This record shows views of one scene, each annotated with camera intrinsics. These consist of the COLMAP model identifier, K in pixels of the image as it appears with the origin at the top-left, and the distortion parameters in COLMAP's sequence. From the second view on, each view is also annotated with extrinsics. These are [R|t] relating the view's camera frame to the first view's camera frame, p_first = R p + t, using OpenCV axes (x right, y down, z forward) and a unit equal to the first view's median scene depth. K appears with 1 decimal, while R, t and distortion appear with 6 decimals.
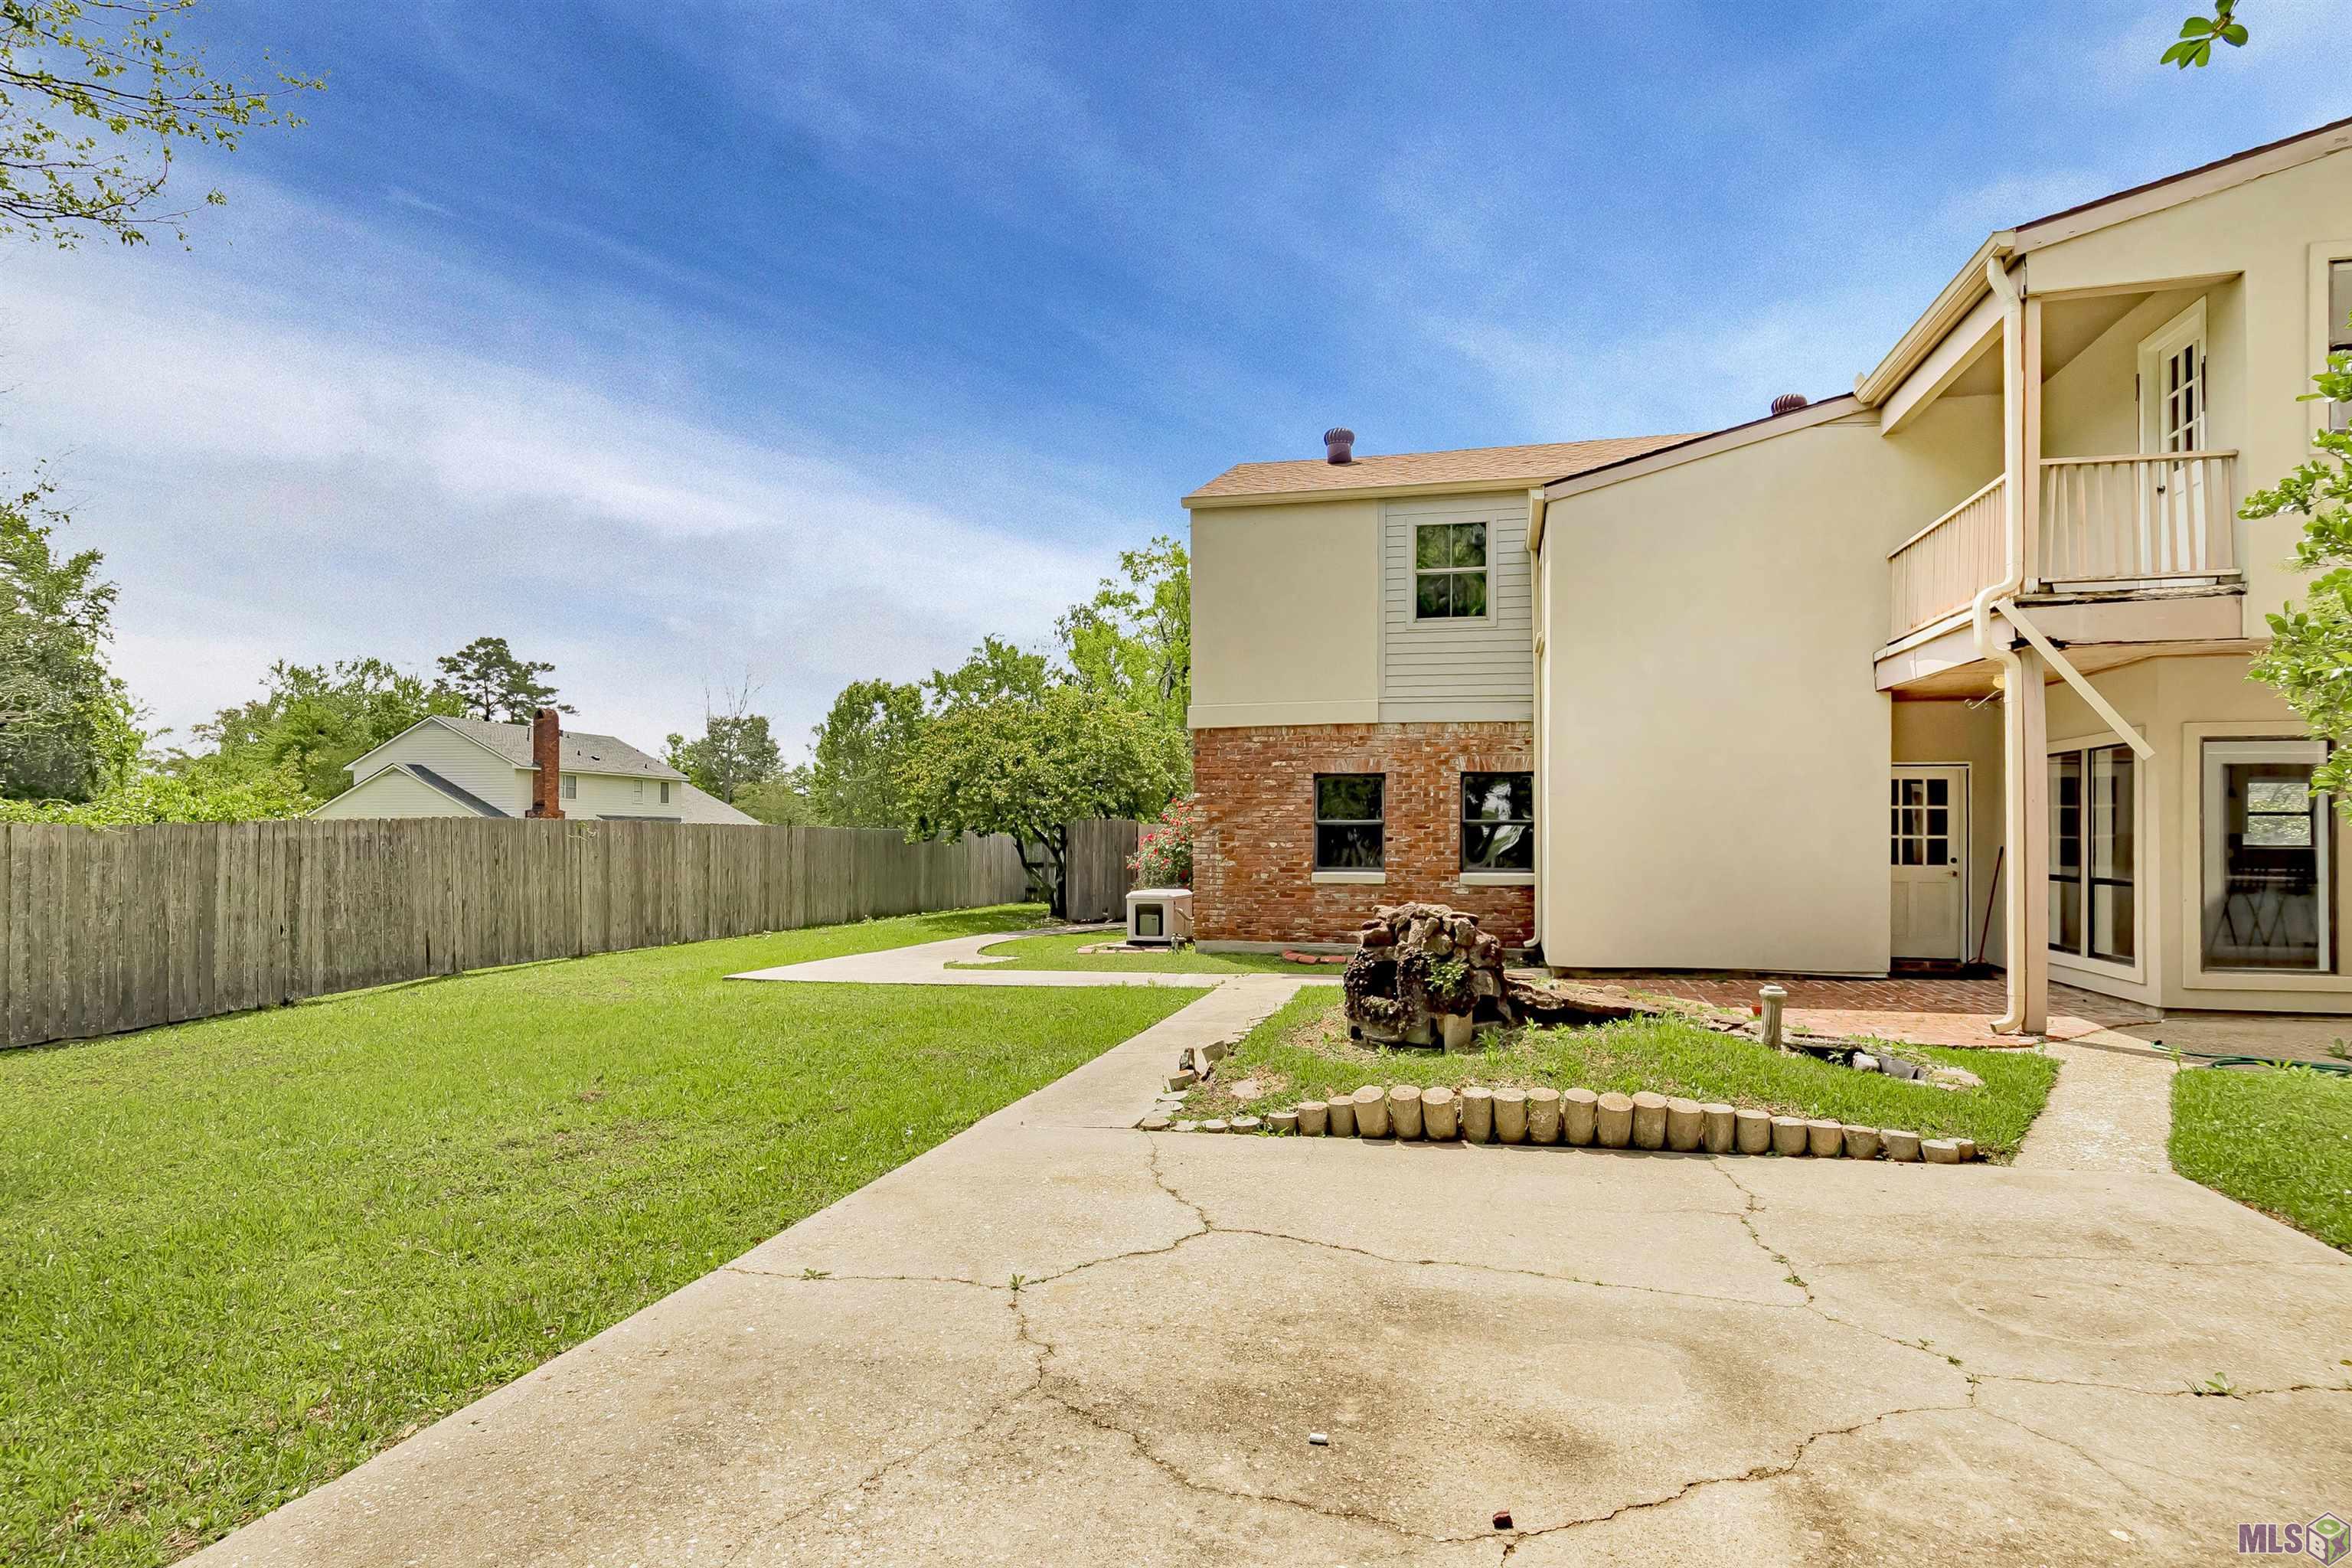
lens RADIAL K [[1273.9, 0, 1184.2], [0, 1273.9, 805.4], [0, 0, 1]] dist [0.007418, -0.000112]
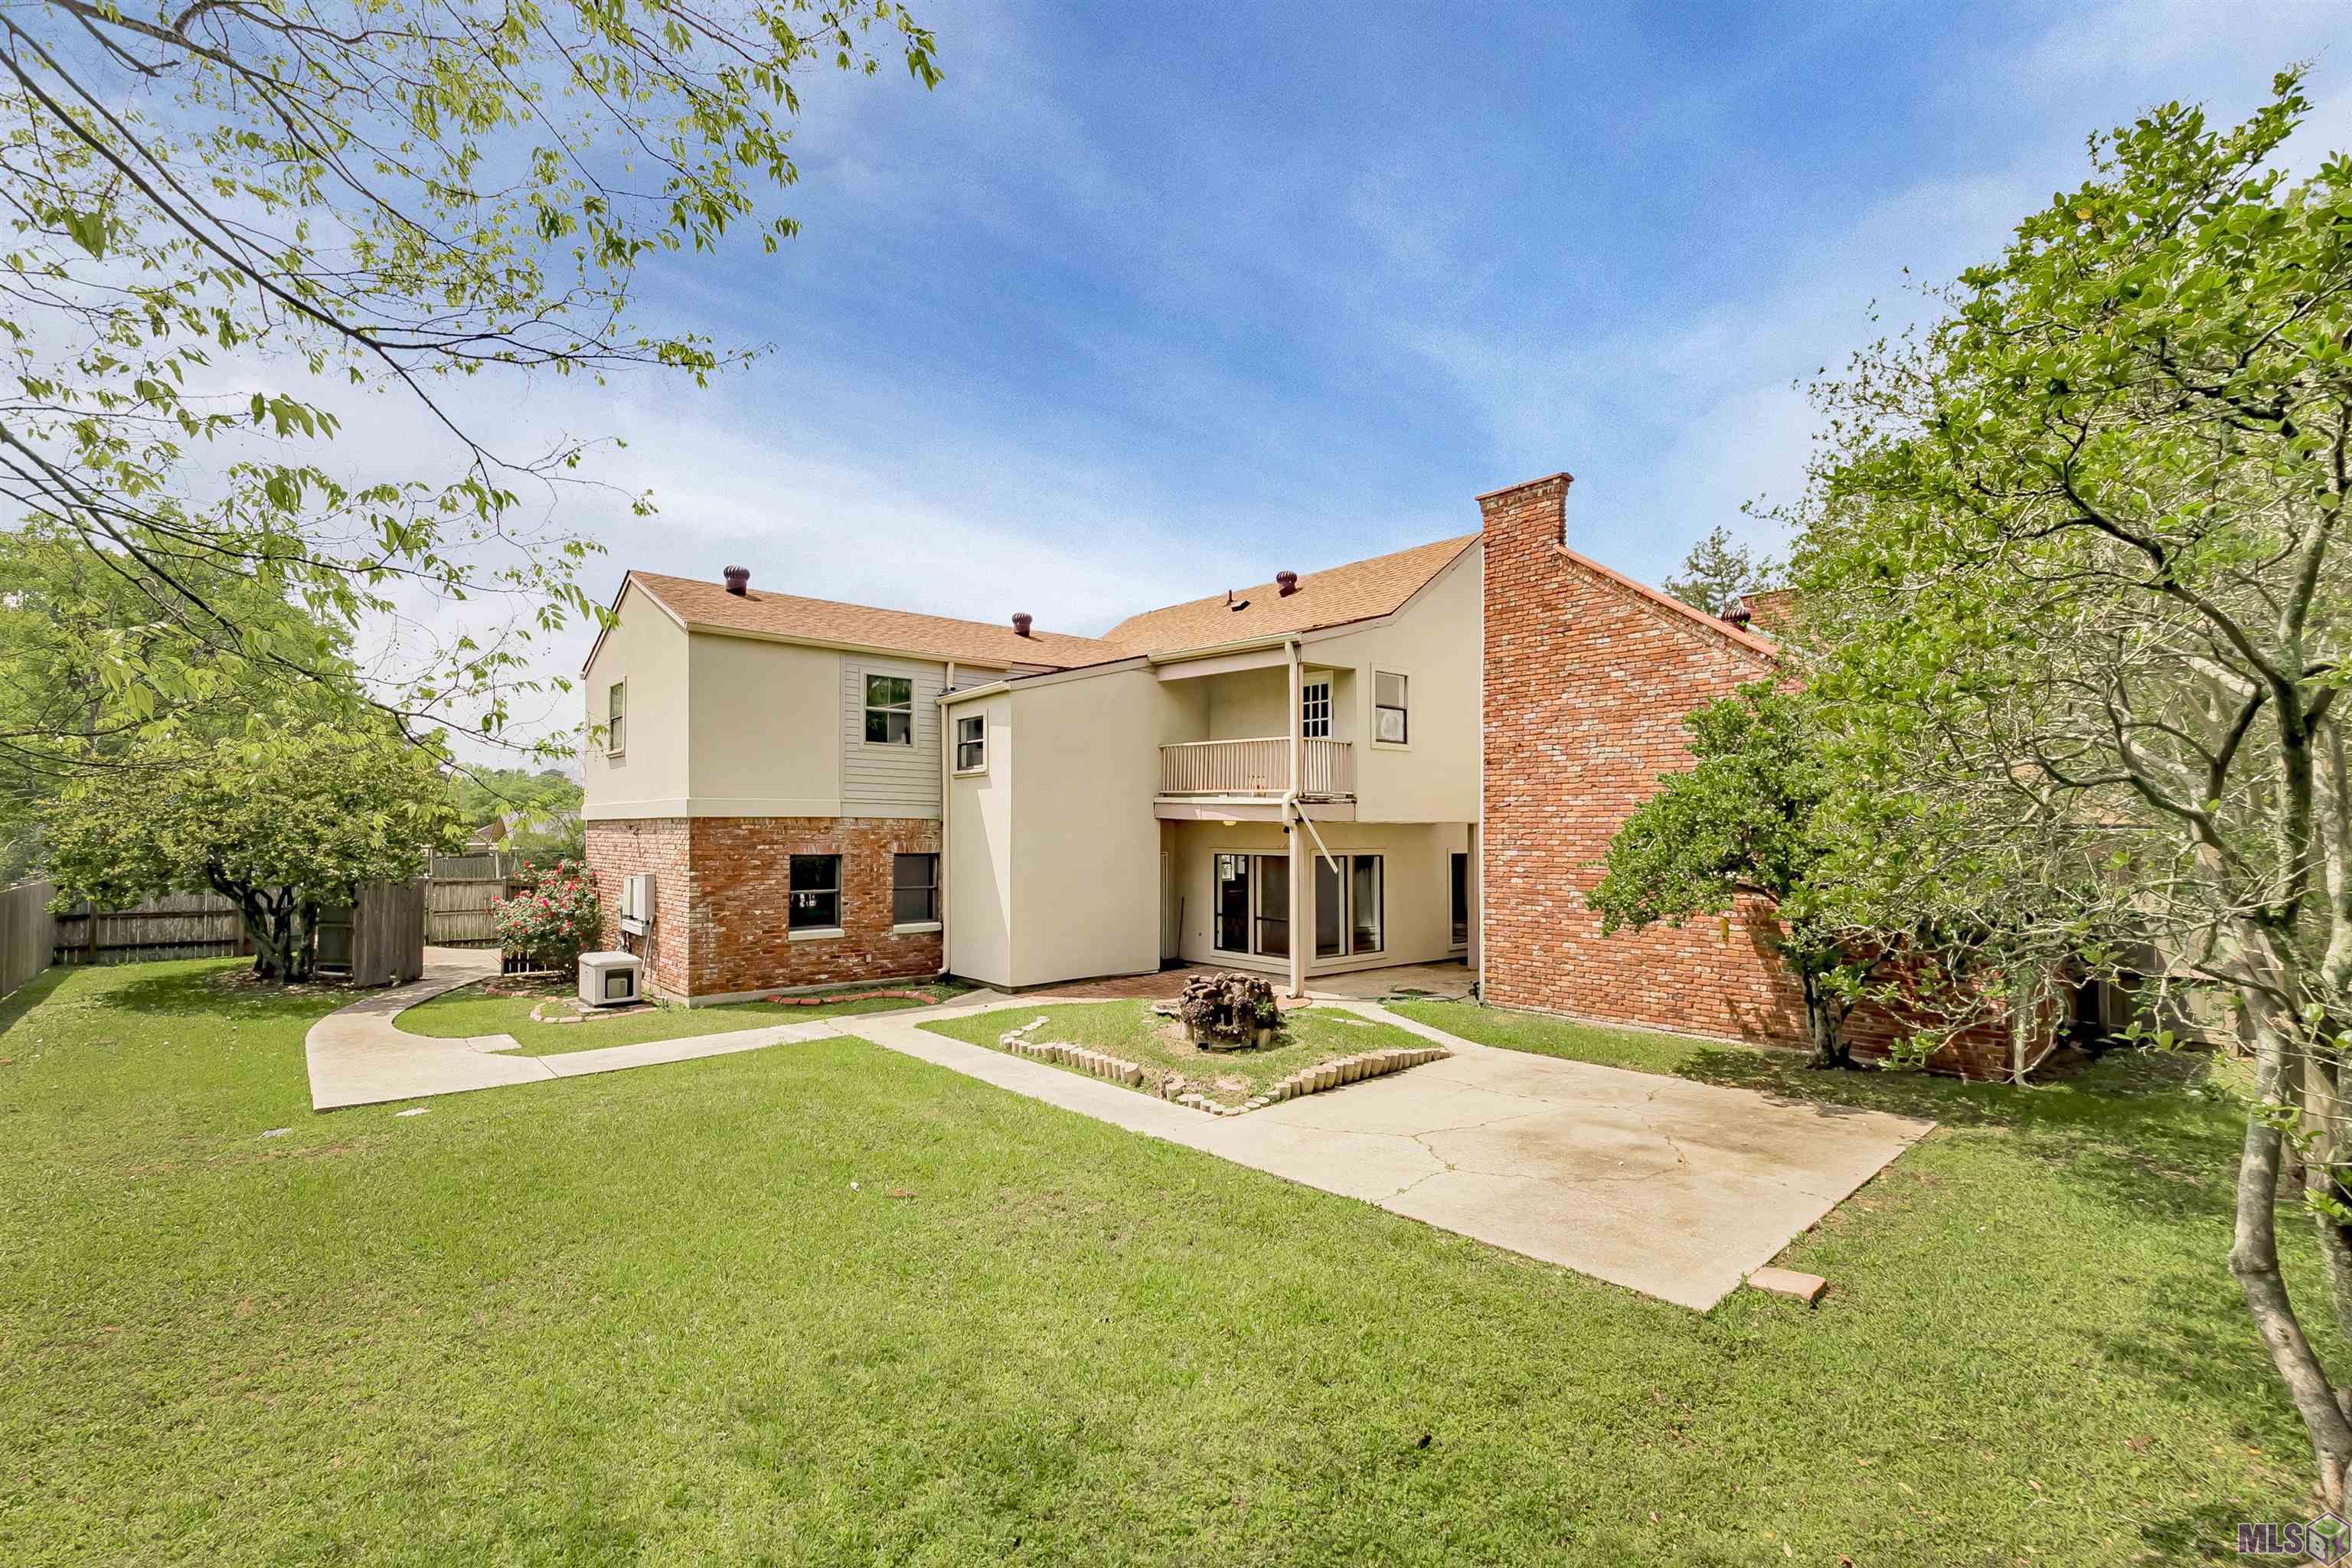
lens RADIAL K [[1052.1, 0, 1176.6], [0, 1052.1, 792.1], [0, 0, 1]] dist [-0.007554, 0.000090]
pose [[0.579680, 0.030042, 0.814290, -0.561626], [-0.022302, 0.999531, -0.020999, -0.078251], [-0.814539, -0.005988, 0.580078, 0.070346]]
